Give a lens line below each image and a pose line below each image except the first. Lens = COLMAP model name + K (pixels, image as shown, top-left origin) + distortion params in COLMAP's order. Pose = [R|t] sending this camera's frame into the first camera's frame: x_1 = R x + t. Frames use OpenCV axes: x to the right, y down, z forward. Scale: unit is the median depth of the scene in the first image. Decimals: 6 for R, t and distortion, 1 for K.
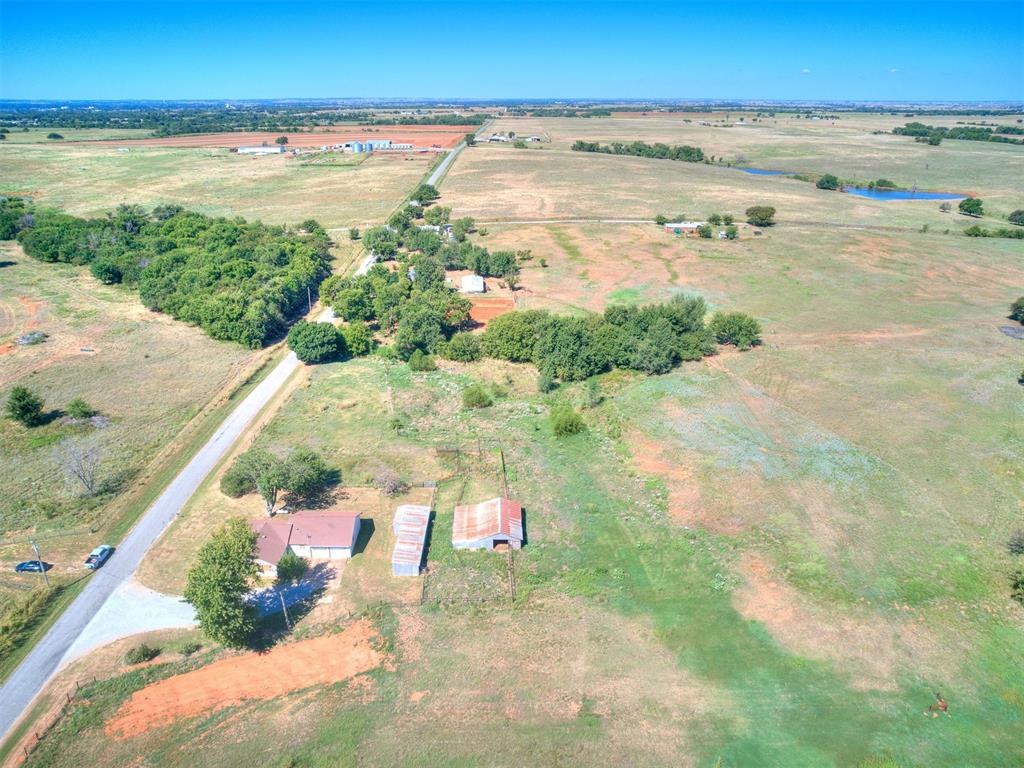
lens RADIAL K [[736.3, 0, 506.6], [0, 736.3, 387.9], [0, 0, 1]] dist [-0.055975, 0.032031]
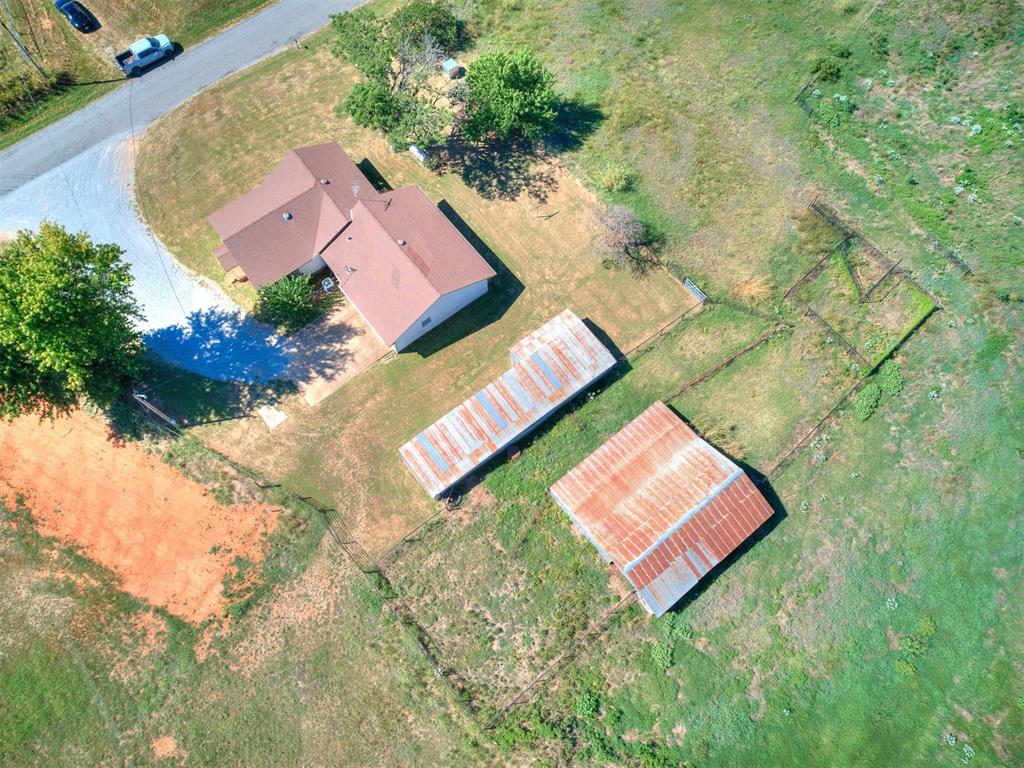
lens RADIAL K [[736.3, 0, 513.9], [0, 736.3, 384.7], [0, 0, 1]] dist [-0.055975, 0.032031]
pose [[0.616853, 0.733365, -0.285775, -0.007091], [-0.300586, 0.555063, 0.775598, -0.173484], [0.727420, -0.392530, 0.562832, 0.807548]]
